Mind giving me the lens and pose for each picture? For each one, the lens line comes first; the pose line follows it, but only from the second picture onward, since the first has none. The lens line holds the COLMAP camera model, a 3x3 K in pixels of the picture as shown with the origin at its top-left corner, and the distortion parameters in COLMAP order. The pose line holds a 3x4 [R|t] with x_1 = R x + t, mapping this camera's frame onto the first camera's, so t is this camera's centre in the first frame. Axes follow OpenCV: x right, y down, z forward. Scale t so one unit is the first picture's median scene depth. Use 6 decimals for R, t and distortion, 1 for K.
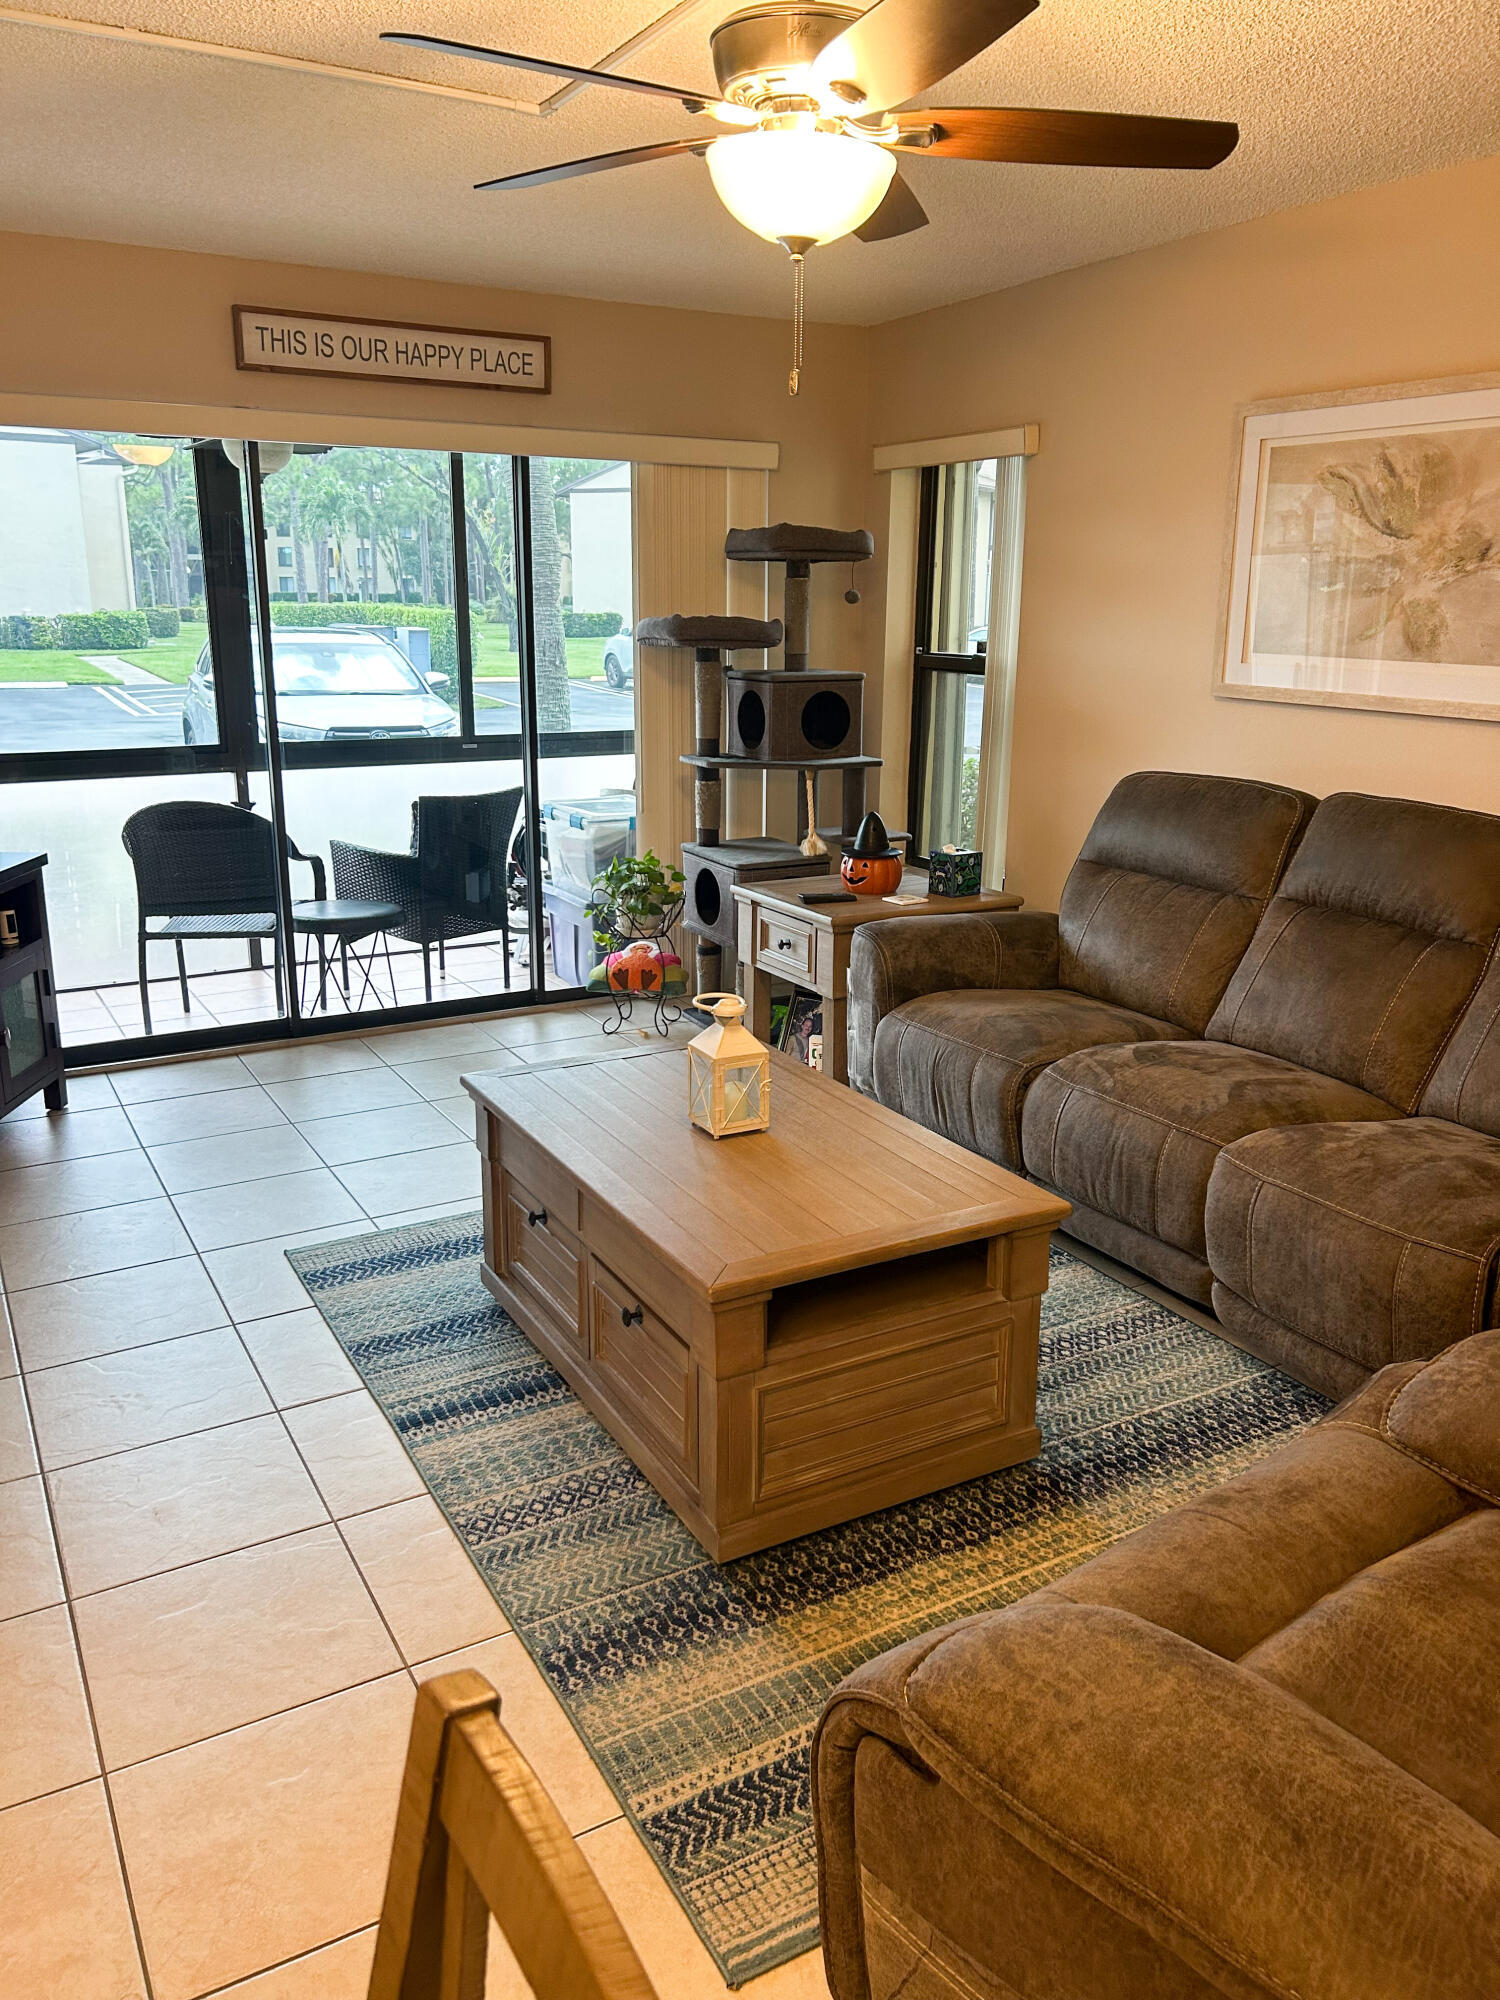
lens RADIAL K [[1546.6, 0, 753.4], [0, 1546.6, 935.9], [0, 0, 1]] dist [0.045790, 0.001082]
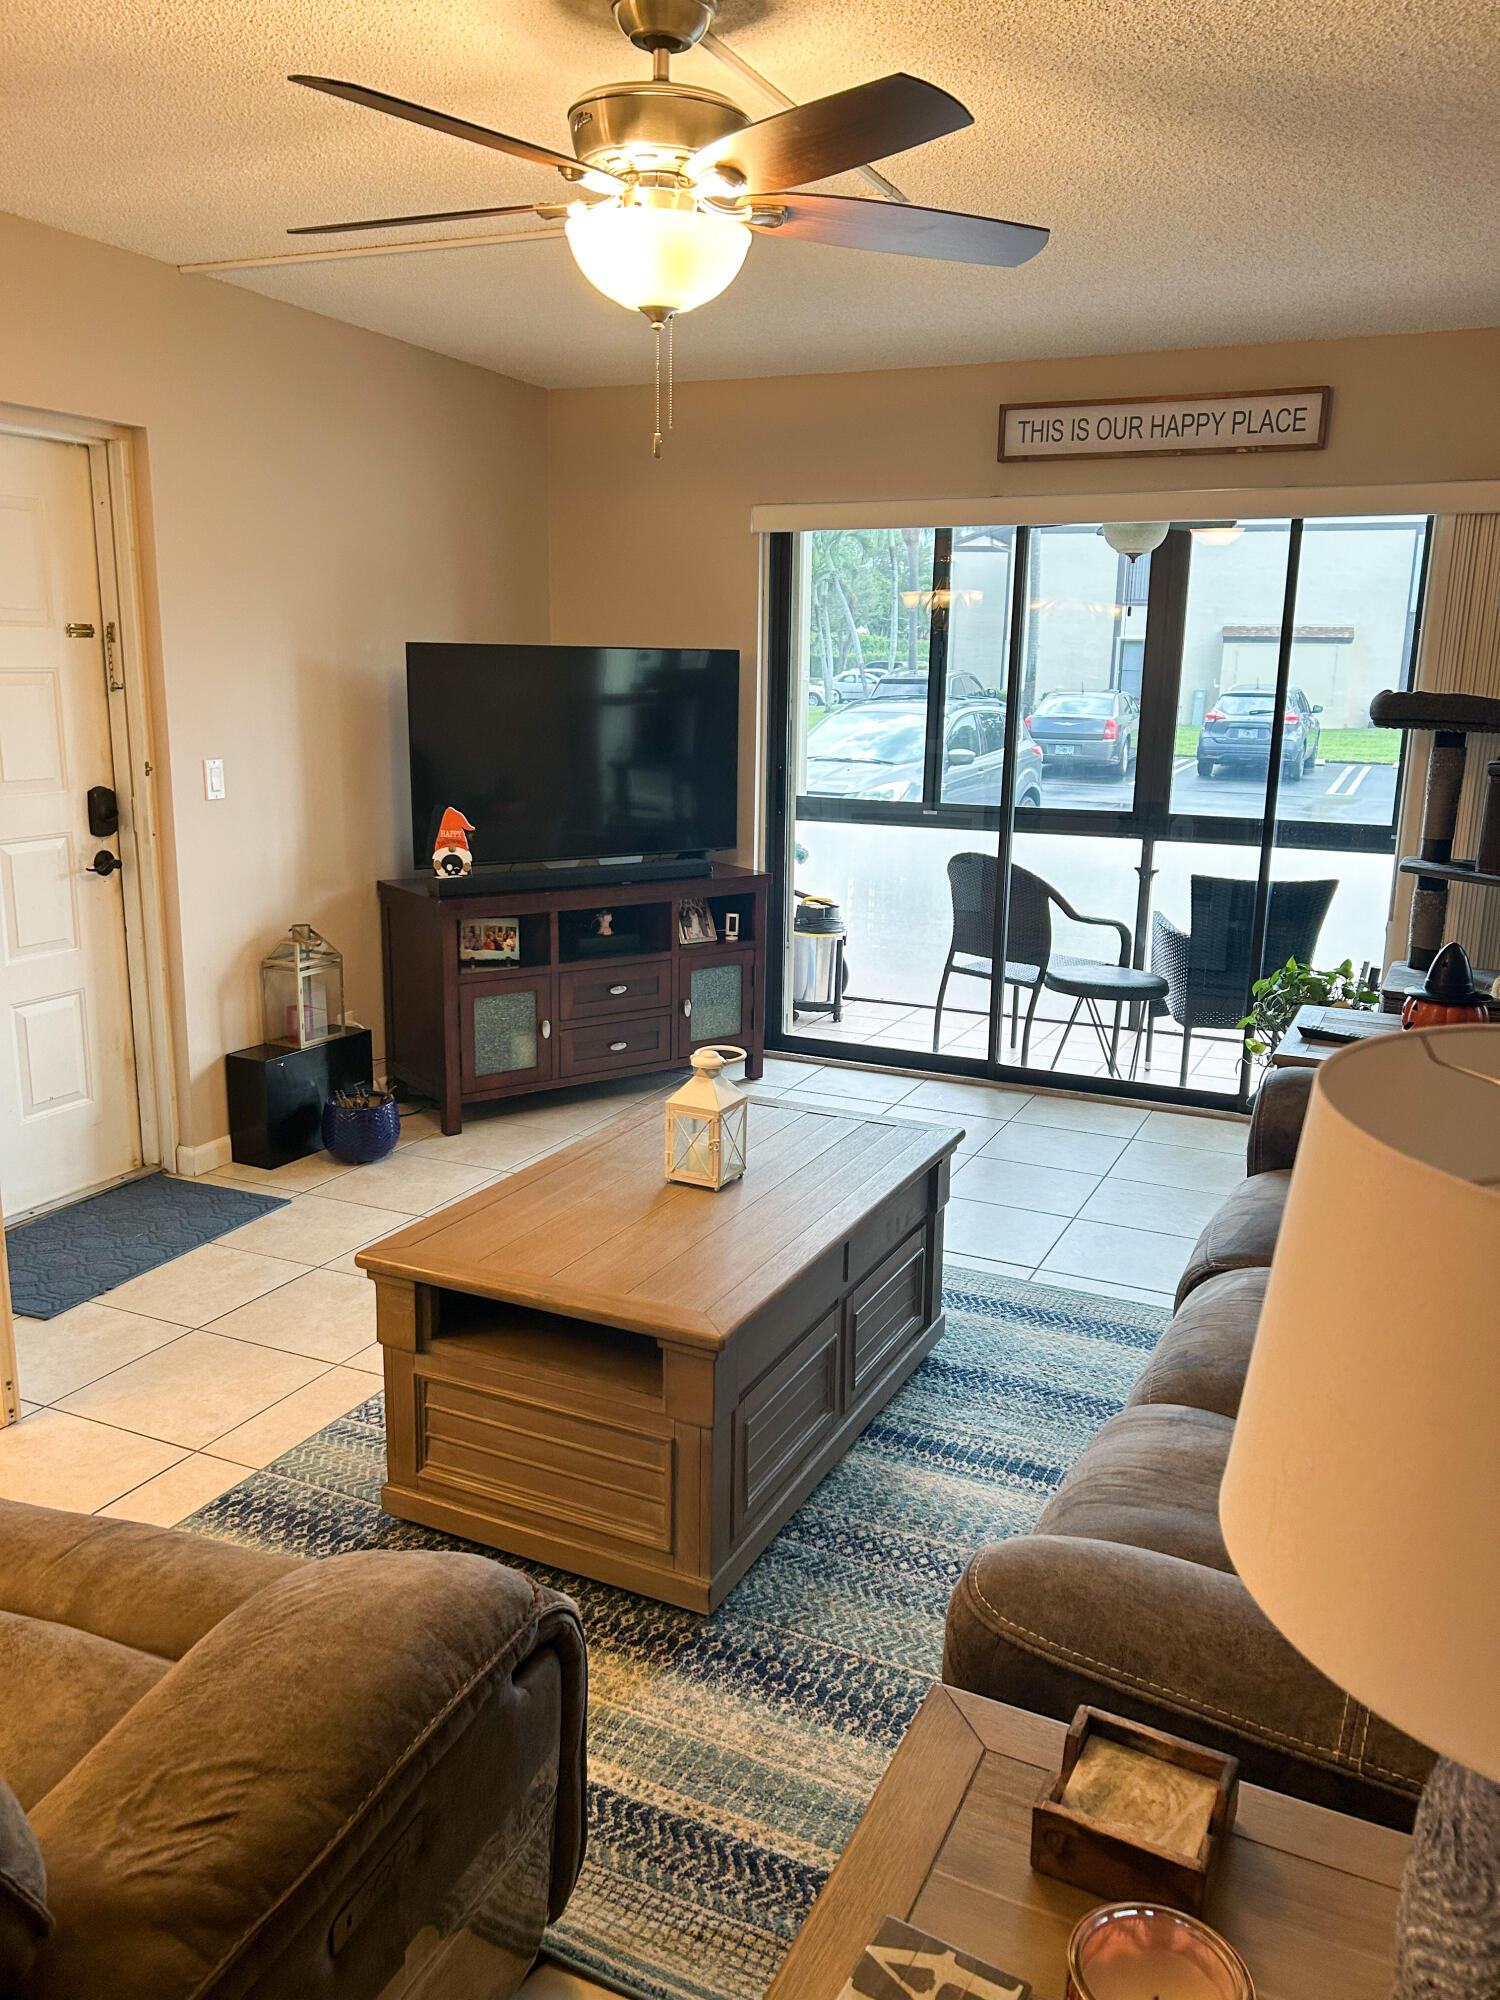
lens RADIAL K [[1504.6, 0, 750.0], [0, 1504.6, 1000.0], [0, 0, 1]] dist [0.040157, -0.047180]
pose [[0.577239, 0.184365, -0.795490, 0.502913], [-0.188899, 0.977903, 0.089569, -0.059287], [0.794426, 0.098565, 0.599310, 0.276525]]
